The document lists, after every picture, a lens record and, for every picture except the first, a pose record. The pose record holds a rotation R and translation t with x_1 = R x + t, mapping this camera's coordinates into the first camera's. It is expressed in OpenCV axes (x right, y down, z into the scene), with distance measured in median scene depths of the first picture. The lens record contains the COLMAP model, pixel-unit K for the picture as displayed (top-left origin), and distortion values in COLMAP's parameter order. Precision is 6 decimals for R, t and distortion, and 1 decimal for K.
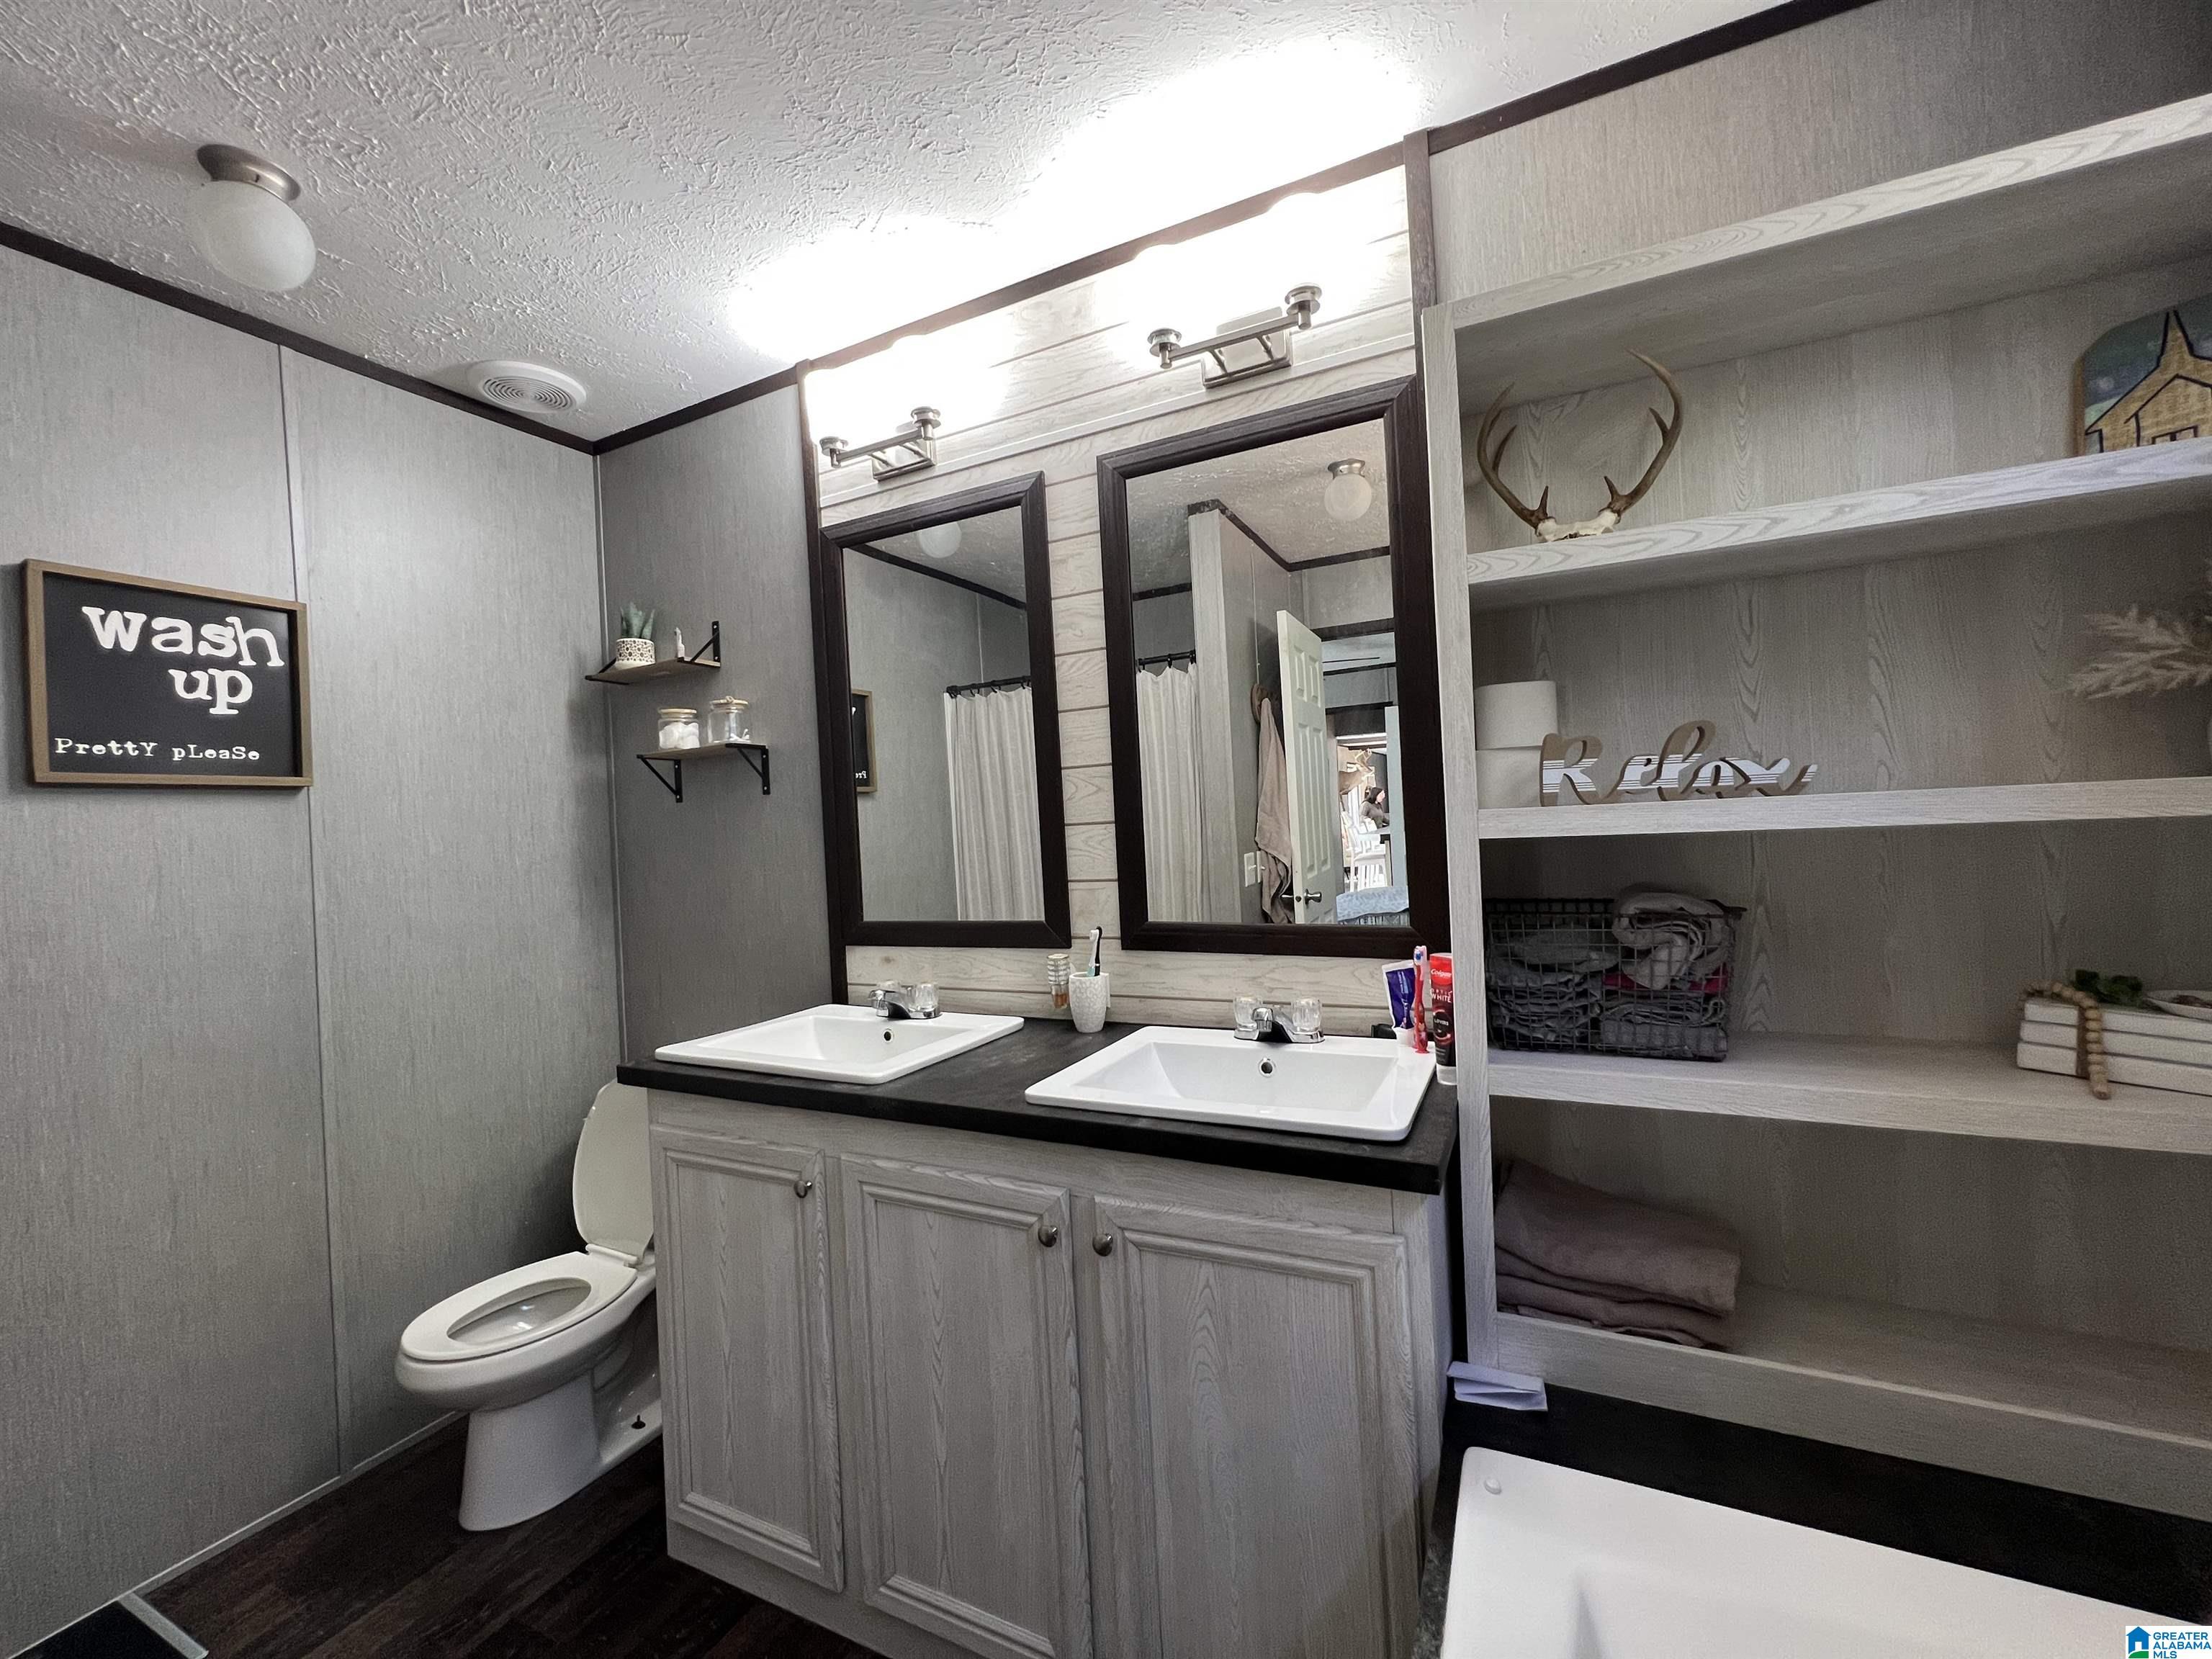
lens RADIAL K [[888.0, 0, 1106.5], [0, 888.0, 821.5], [0, 0, 1]] dist [-0.004879, 0.001164]
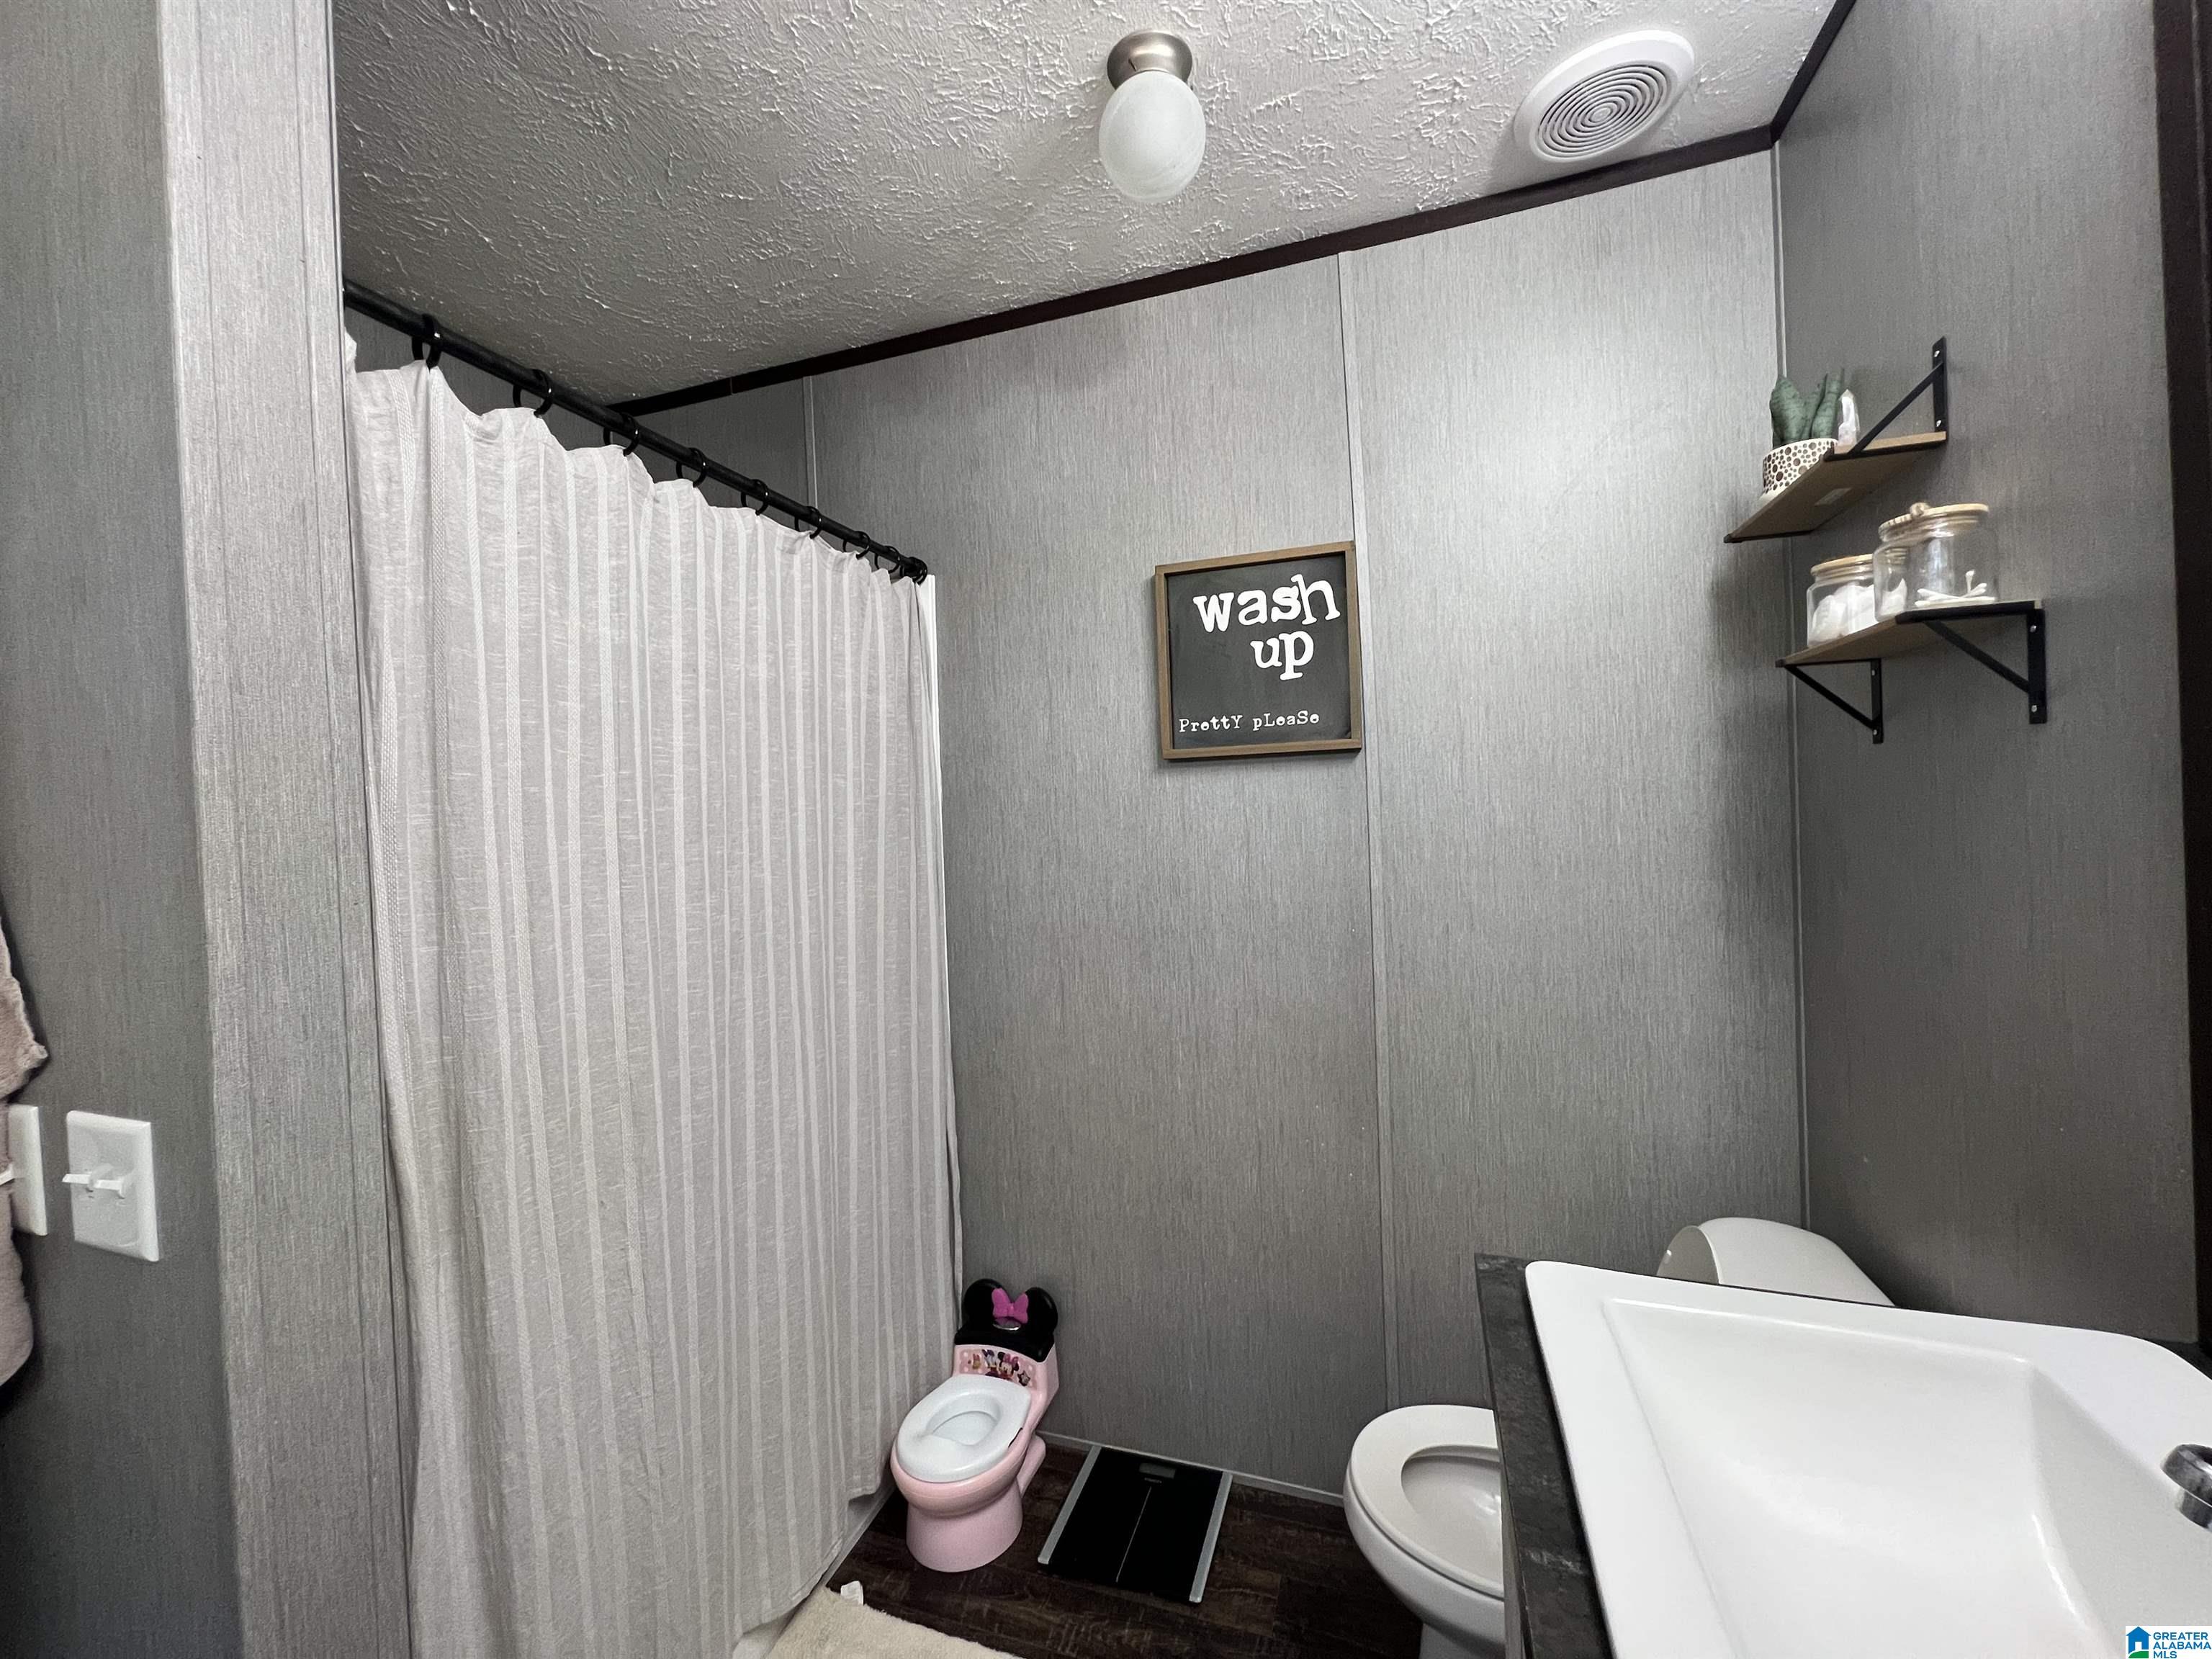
lens RADIAL K [[888.0, 0, 1106.5], [0, 888.0, 821.5], [0, 0, 1]] dist [-0.004879, 0.001164]
pose [[0.129505, 0.060506, -0.989731, -0.046893], [0.038231, 0.997090, 0.065959, -0.036378], [0.990841, -0.046380, 0.126815, 0.664183]]
